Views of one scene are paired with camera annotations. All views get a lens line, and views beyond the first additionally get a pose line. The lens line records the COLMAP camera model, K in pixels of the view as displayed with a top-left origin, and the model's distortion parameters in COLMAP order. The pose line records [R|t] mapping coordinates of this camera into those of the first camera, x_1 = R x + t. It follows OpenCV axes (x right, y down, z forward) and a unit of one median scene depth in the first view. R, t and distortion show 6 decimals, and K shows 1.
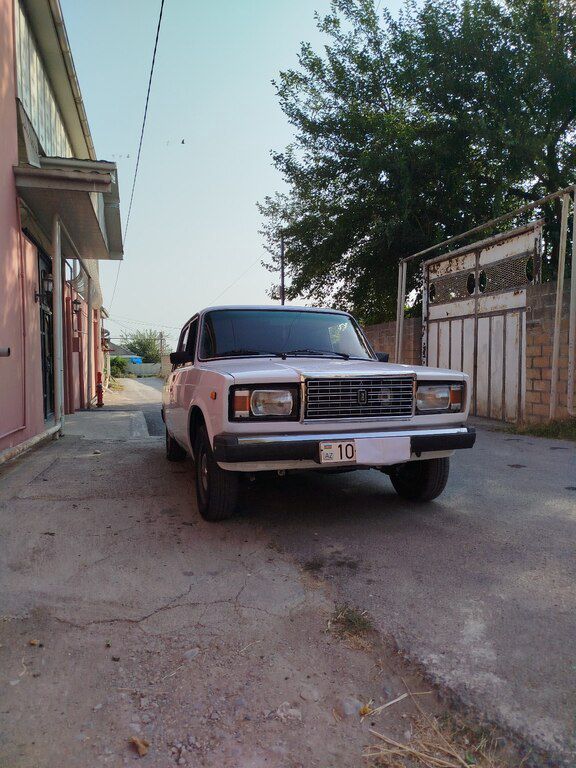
lens RADIAL K [[536.6, 0, 287.6], [0, 536.6, 393.2], [0, 0, 1]] dist [0.026347, -0.022204]
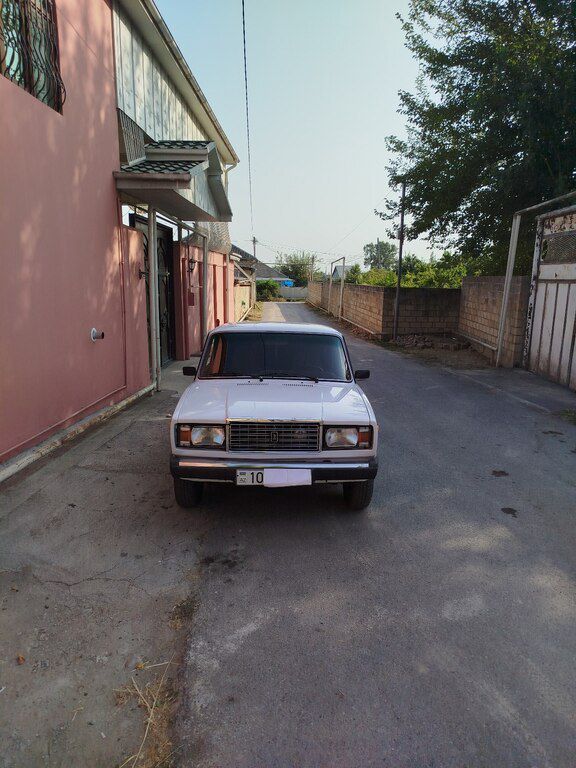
lens RADIAL K [[538.9, 0, 286.6], [0, 538.9, 385.0], [0, 0, 1]] dist [0.009169, 0.005228]
pose [[0.957874, 0.074610, -0.277327, 0.514252], [-0.037070, 0.989707, 0.138226, -0.297098], [0.284785, -0.122123, 0.950780, -0.223080]]
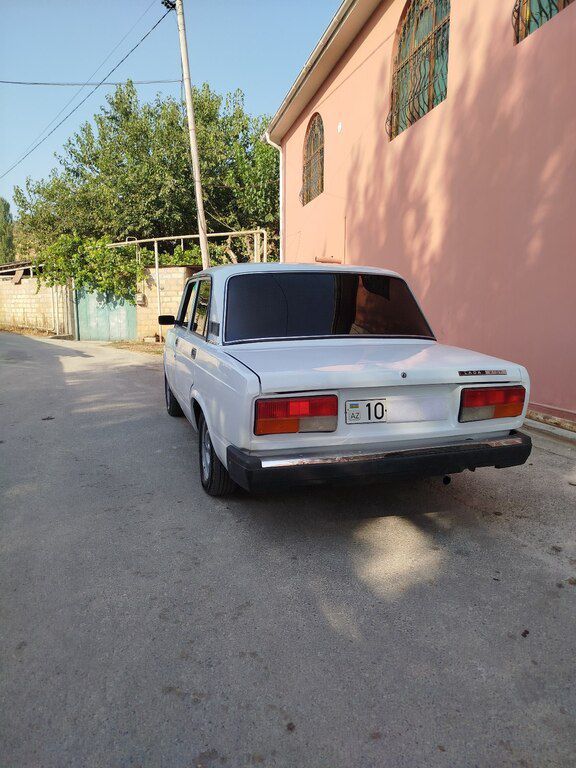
lens RADIAL K [[538.9, 0, 286.6], [0, 538.9, 385.0], [0, 0, 1]] dist [0.009169, 0.005228]
pose [[-0.999768, 0.014426, 0.016020, -0.099547], [0.017017, 0.984312, 0.175615, -0.166284], [-0.013235, 0.175846, -0.984329, 3.088296]]
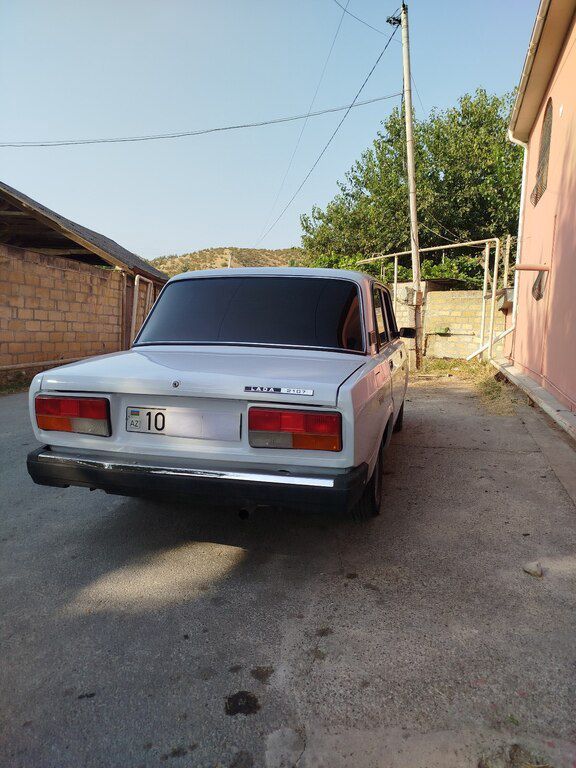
lens RADIAL K [[538.9, 0, 286.6], [0, 538.9, 385.0], [0, 0, 1]] dist [0.009169, 0.005228]
pose [[-0.845554, -0.061542, 0.530332, -0.770111], [0.014093, 0.990415, 0.137401, -0.133413], [-0.533704, 0.123654, -0.836582, 2.818850]]
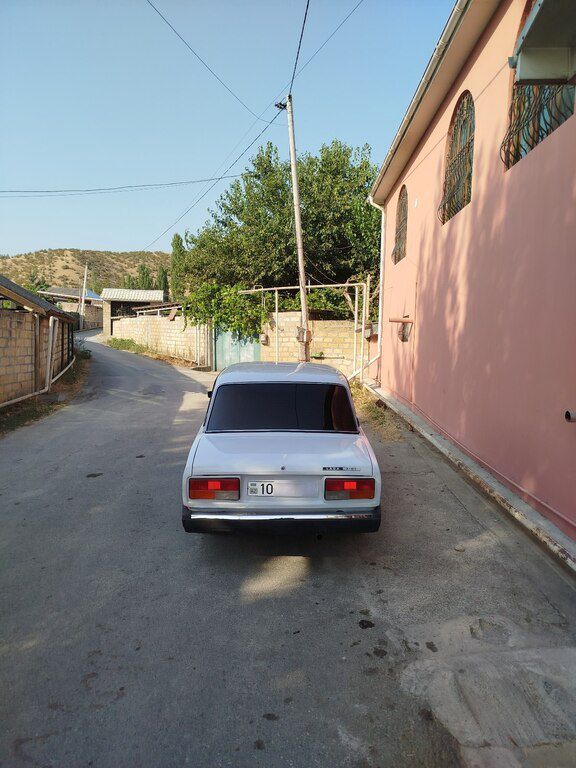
lens RADIAL K [[538.9, 0, 286.6], [0, 538.9, 385.0], [0, 0, 1]] dist [0.009169, 0.005228]
pose [[-0.957714, -0.022586, 0.286834, -0.635827], [0.016599, 0.990917, 0.133449, -0.406955], [-0.287242, 0.132567, -0.948640, 3.488736]]
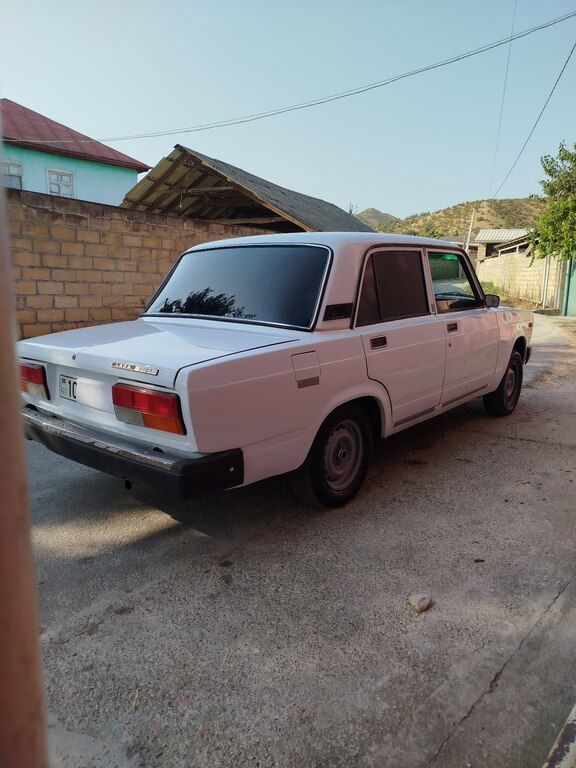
lens RADIAL K [[538.9, 0, 286.6], [0, 538.9, 385.0], [0, 0, 1]] dist [0.009169, 0.005228]
pose [[-0.530321, -0.147821, 0.834810, -1.079634], [0.036409, 0.979803, 0.196624, -0.139485], [-0.847014, 0.134669, -0.514228, 2.440027]]
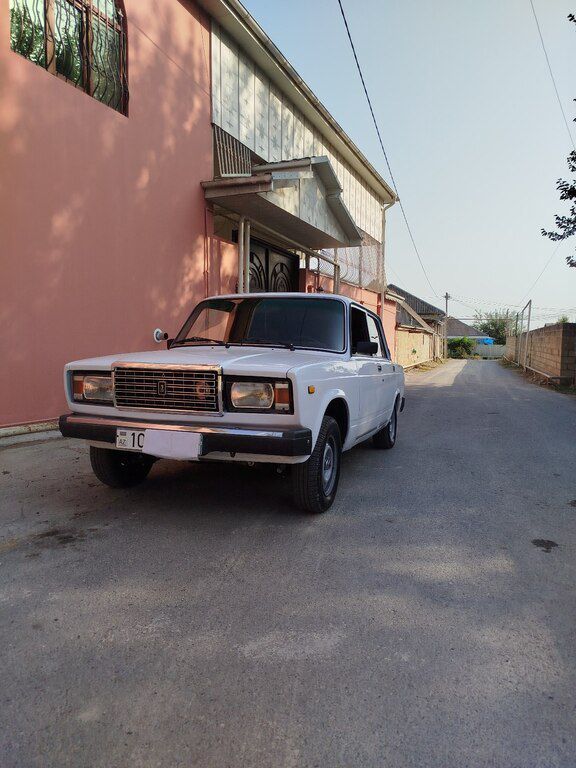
lens RADIAL K [[536.1, 0, 286.3], [0, 536.1, 391.1], [0, 0, 1]] dist [0.004765, 0.002843]
pose [[0.788078, 0.067510, -0.611862, 0.919670], [-0.047582, 0.997675, 0.048793, -0.047494], [0.613734, -0.009340, 0.789458, 0.345081]]
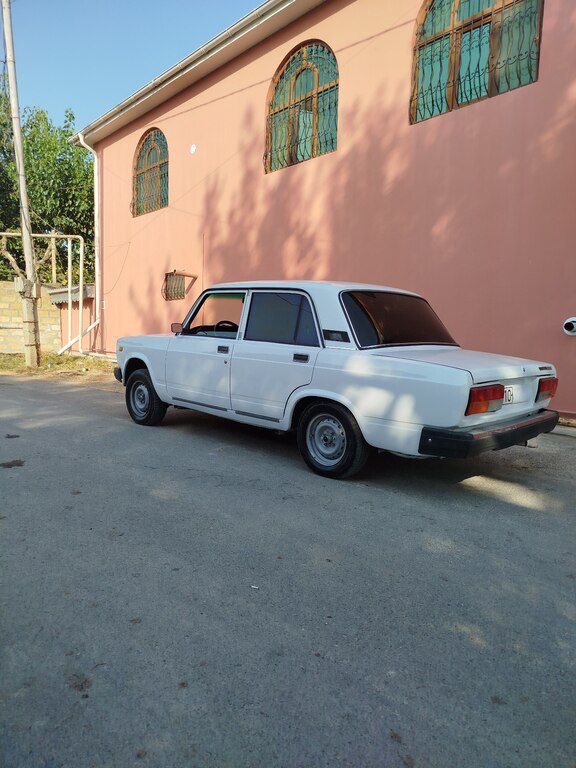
lens RADIAL K [[538.9, 0, 286.6], [0, 538.9, 385.0], [0, 0, 1]] dist [0.009169, 0.005228]
pose [[-0.889355, 0.039206, -0.455534, 0.721531], [-0.030997, 0.988855, 0.145622, -0.158278], [0.456166, 0.143630, -0.878227, 3.085430]]
